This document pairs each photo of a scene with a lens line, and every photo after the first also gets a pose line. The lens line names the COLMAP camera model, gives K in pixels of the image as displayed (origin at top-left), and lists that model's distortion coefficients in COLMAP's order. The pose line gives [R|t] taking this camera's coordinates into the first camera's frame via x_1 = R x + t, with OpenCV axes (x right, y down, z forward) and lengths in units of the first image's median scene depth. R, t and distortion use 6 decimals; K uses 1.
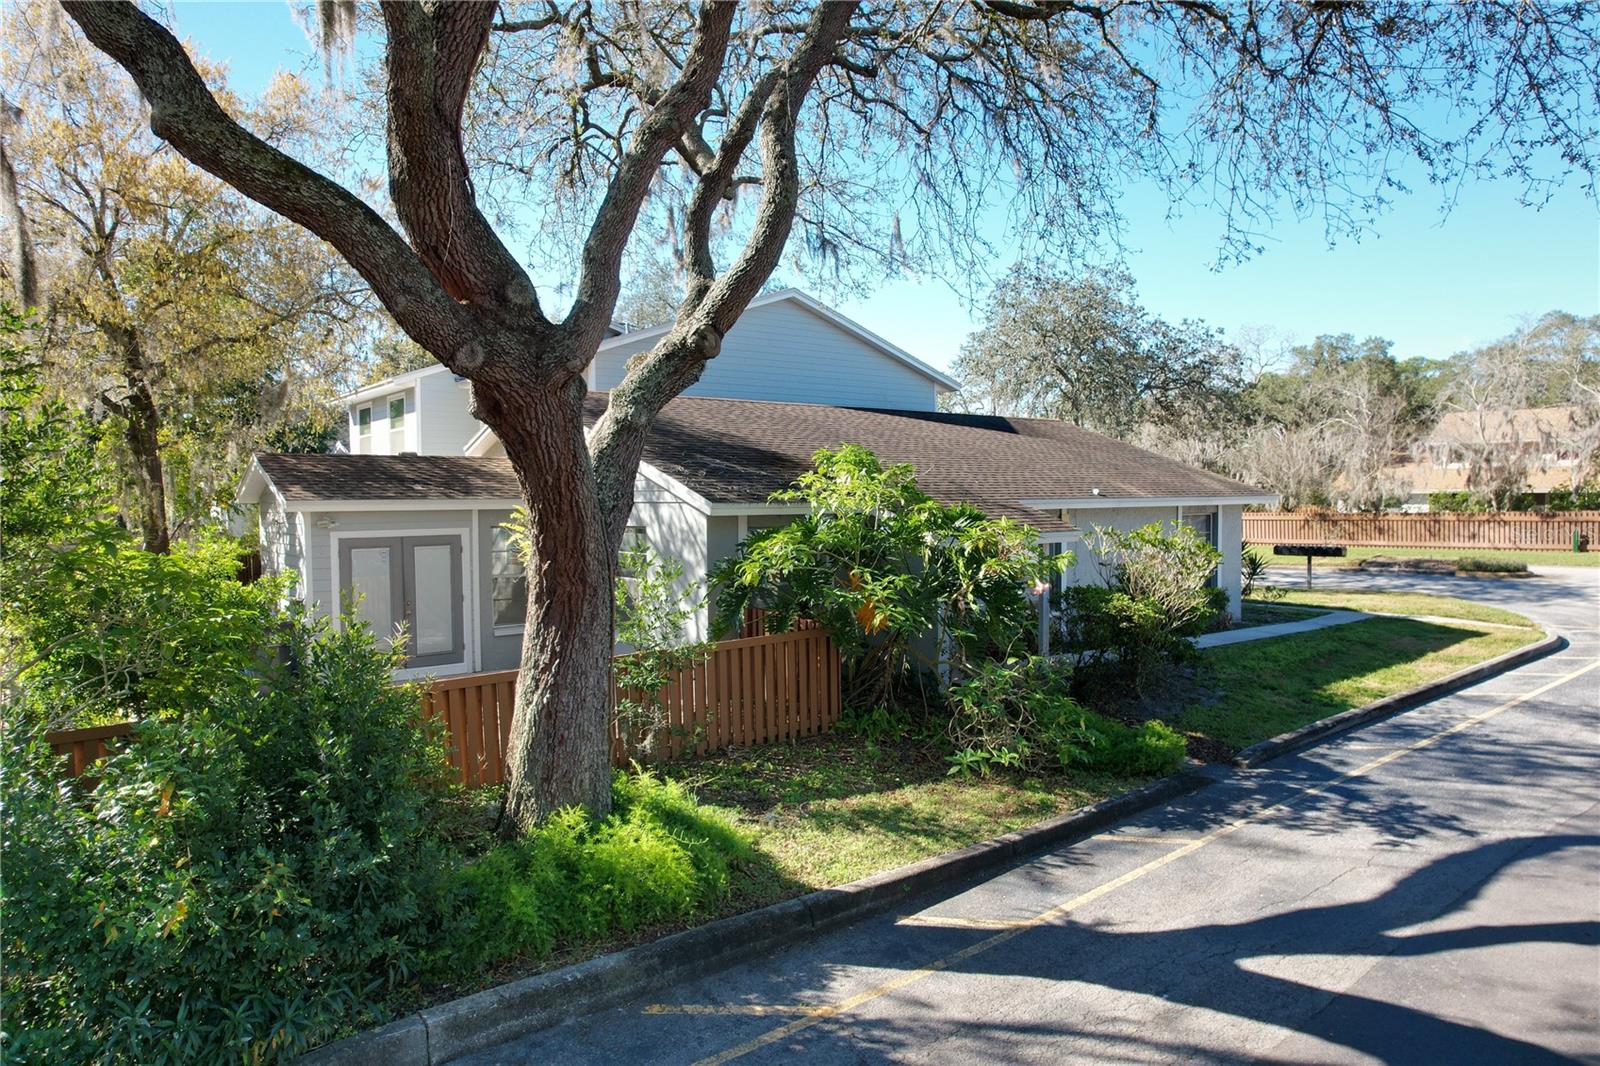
lens RADIAL K [[1022.1, 0, 832.8], [0, 1022.1, 536.0], [0, 0, 1]] dist [-0.070516, 0.065834]
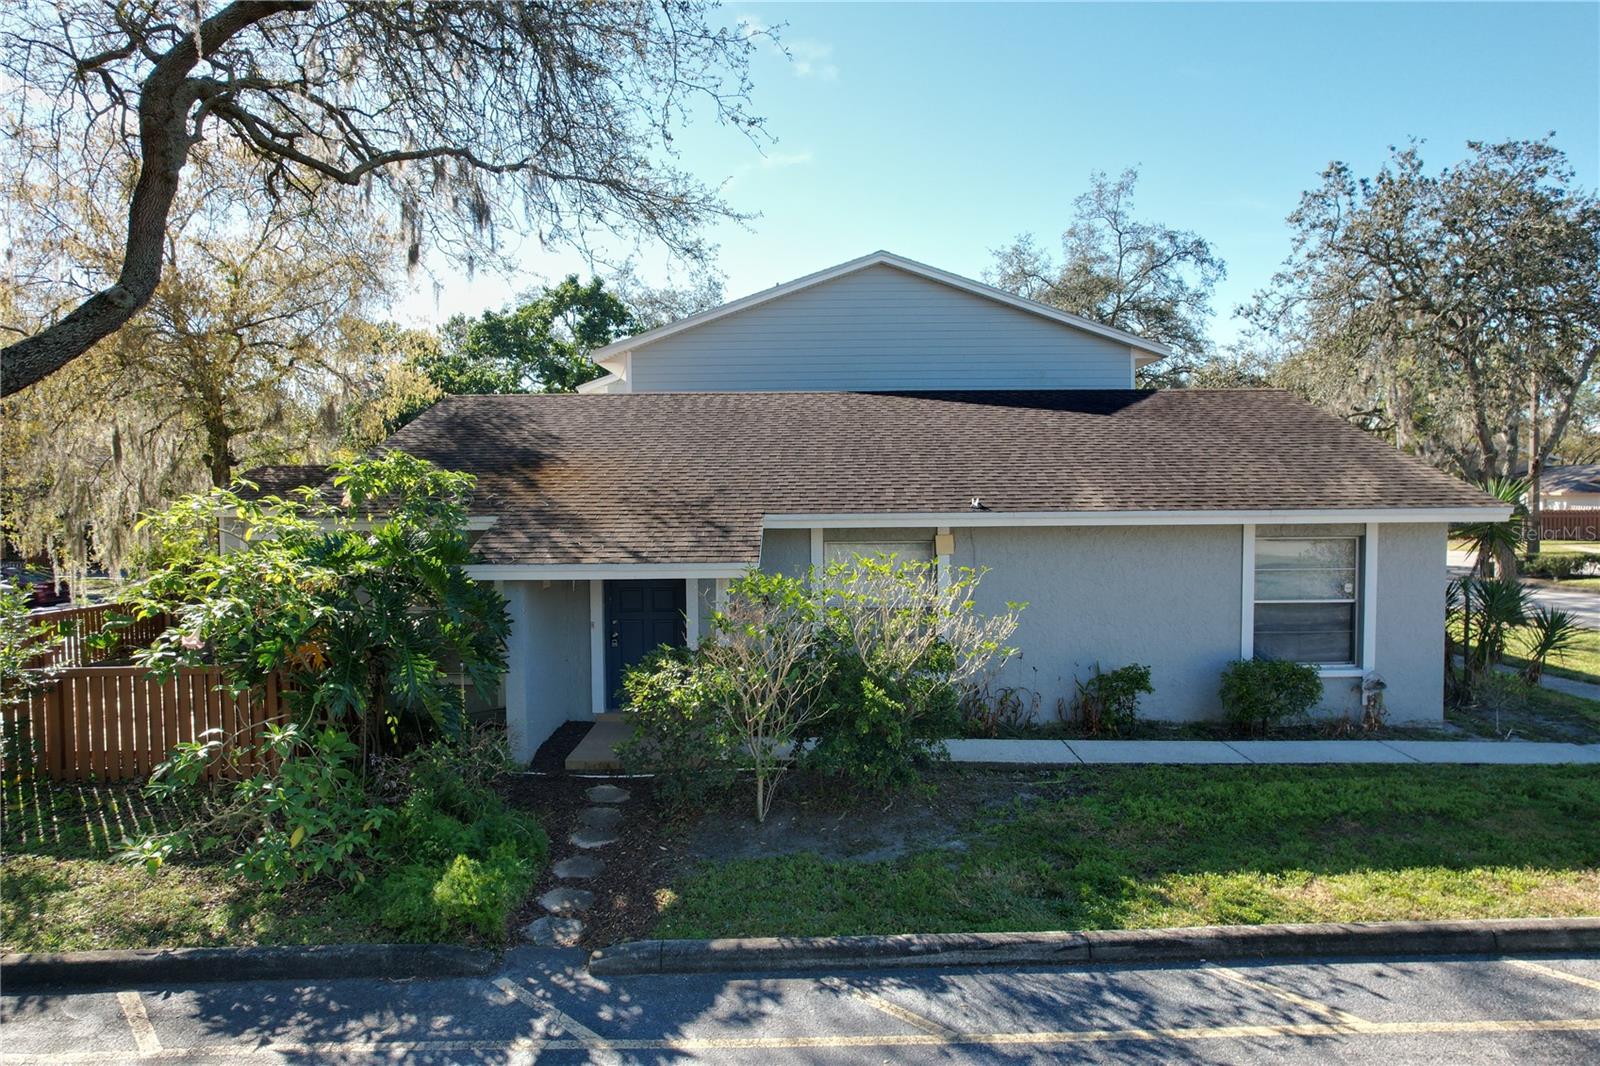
lens RADIAL K [[1022.1, 0, 832.8], [0, 1022.1, 536.0], [0, 0, 1]] dist [-0.070516, 0.065834]
pose [[0.769453, 0.033073, -0.637847, 1.021446], [-0.021157, 0.999430, 0.026299, -0.061695], [0.638353, -0.006740, 0.769714, 0.701143]]
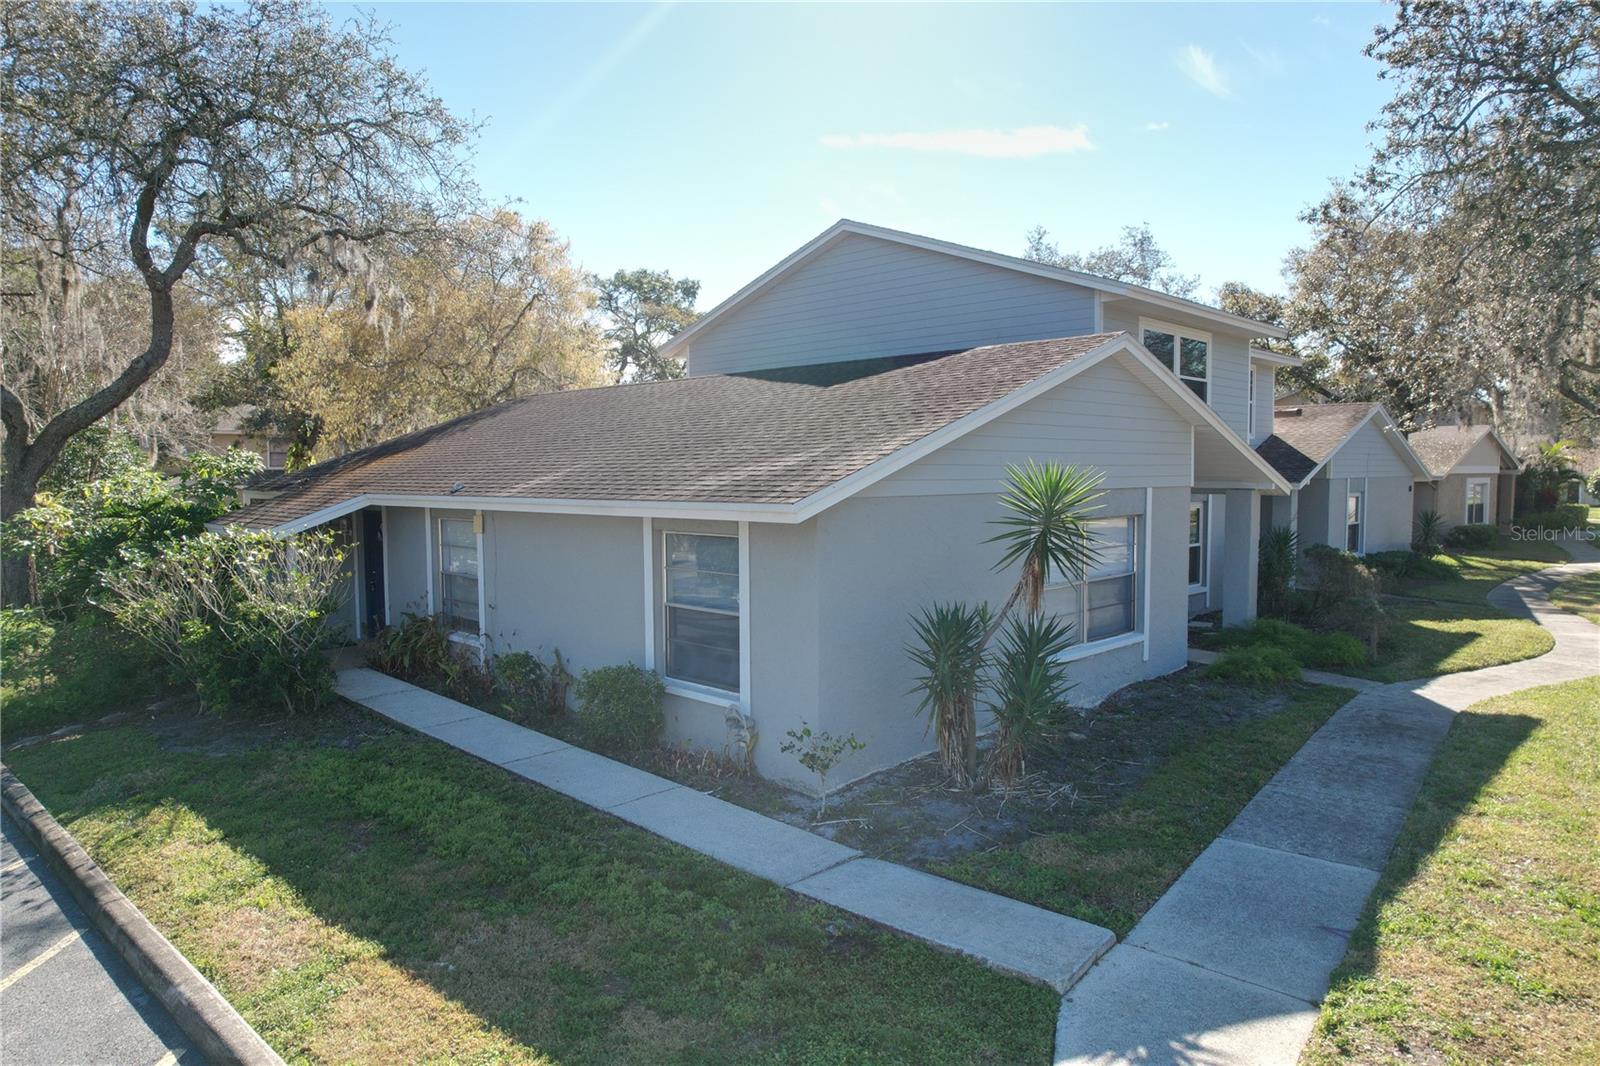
lens RADIAL K [[1022.1, 0, 832.8], [0, 1022.1, 536.0], [0, 0, 1]] dist [-0.070516, 0.065834]
pose [[0.117253, 0.088379, -0.989162, 1.712372], [-0.031025, 0.995872, 0.085301, -0.131447], [0.992617, 0.020686, 0.119511, 1.970122]]
